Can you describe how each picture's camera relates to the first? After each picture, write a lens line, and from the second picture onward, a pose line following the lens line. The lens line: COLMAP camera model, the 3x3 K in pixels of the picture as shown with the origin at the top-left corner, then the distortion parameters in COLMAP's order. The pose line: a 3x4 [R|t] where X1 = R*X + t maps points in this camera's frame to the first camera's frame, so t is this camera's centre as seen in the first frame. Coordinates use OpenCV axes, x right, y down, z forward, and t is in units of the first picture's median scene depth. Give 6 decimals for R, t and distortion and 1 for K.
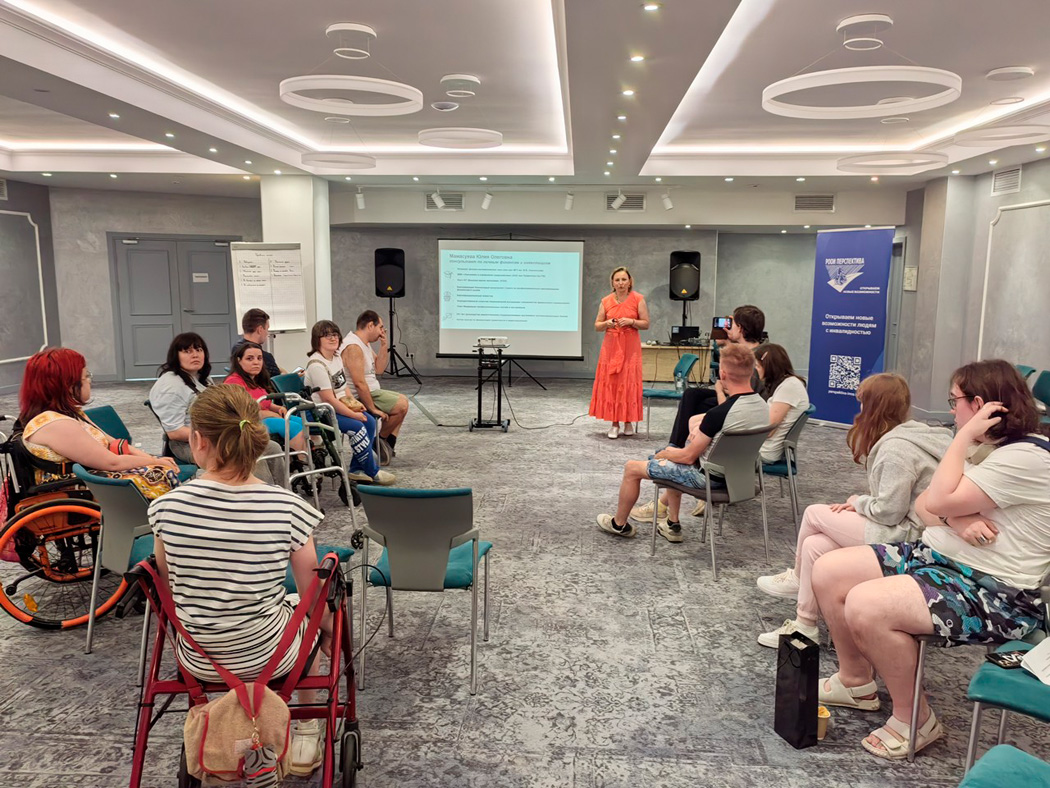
lens RADIAL K [[842.5, 0, 521.7], [0, 842.5, 396.1], [0, 0, 1]] dist [-0.002190, 0.107028]
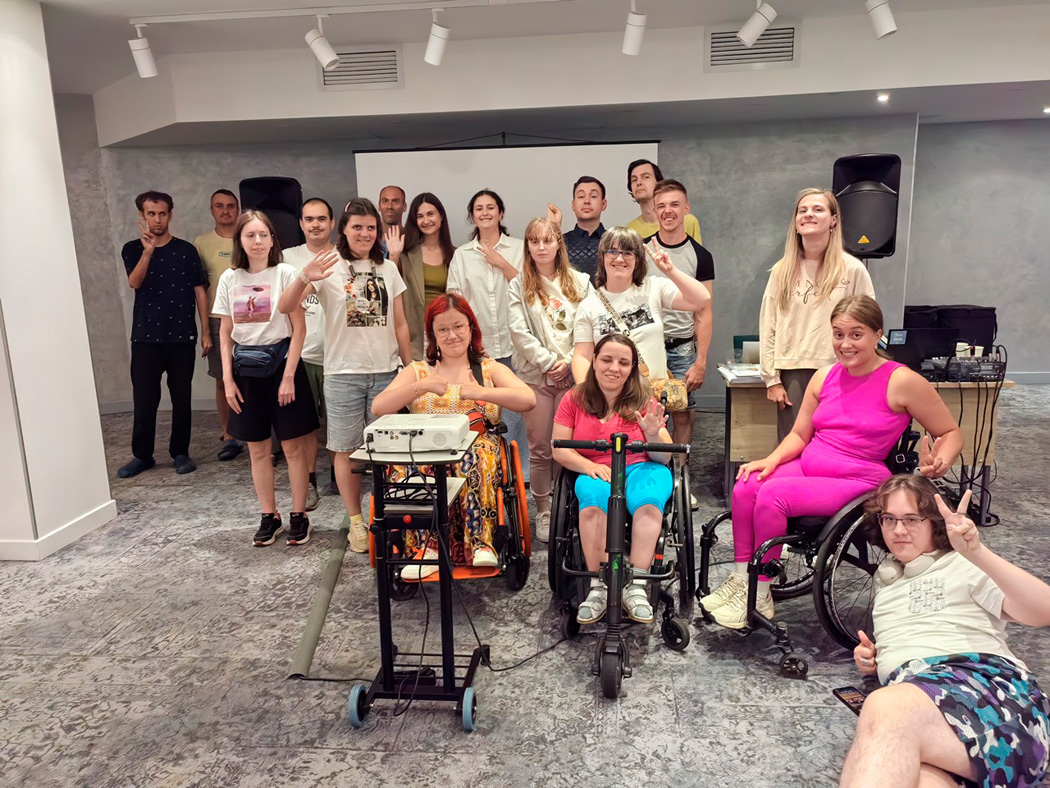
lens RADIAL K [[831.3, 0, 519.3], [0, 831.3, 393.3], [0, 0, 1]] dist [0.039863, -0.000869]
pose [[0.998741, -0.032266, -0.038409, 0.011552], [0.034393, 0.997833, 0.056085, -0.086740], [0.036517, -0.057336, 0.997687, 0.627386]]
